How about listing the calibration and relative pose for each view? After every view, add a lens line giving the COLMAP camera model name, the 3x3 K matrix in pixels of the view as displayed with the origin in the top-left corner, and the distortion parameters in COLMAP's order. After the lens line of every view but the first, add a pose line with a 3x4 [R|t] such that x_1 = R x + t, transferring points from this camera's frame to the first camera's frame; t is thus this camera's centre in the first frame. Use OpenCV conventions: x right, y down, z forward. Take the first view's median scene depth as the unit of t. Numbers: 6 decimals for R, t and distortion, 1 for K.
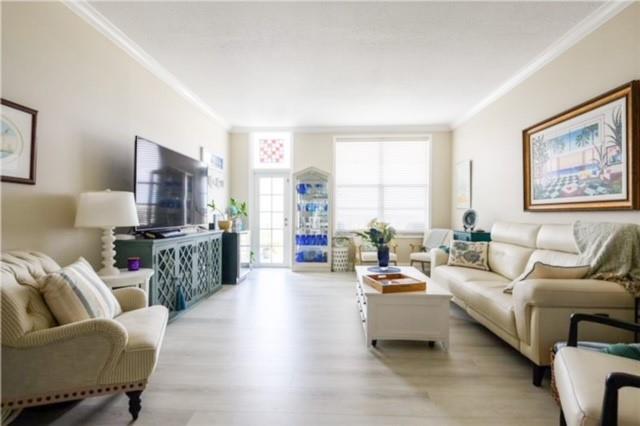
lens RADIAL K [[291.1, 0, 318.9], [0, 291.1, 215.2], [0, 0, 1]] dist [-0.003928, -0.002978]
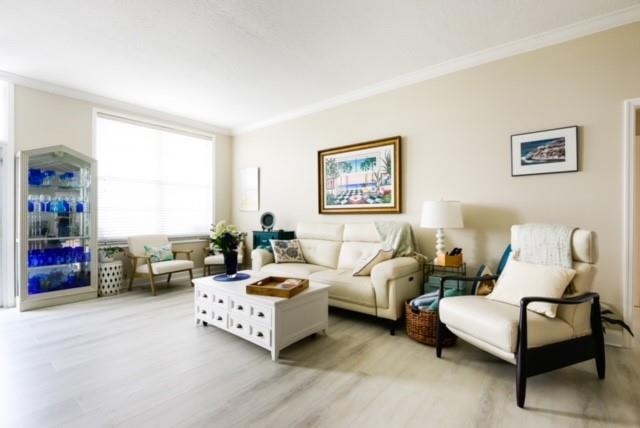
lens RADIAL K [[291.1, 0, 316.9], [0, 291.1, 215.2], [0, 0, 1]] dist [-0.003928, -0.002978]
pose [[0.597099, -0.001226, 0.802166, -0.411159], [0.006001, 0.999978, -0.002938, -0.003935], [-0.802145, 0.006568, 0.597093, 0.281017]]
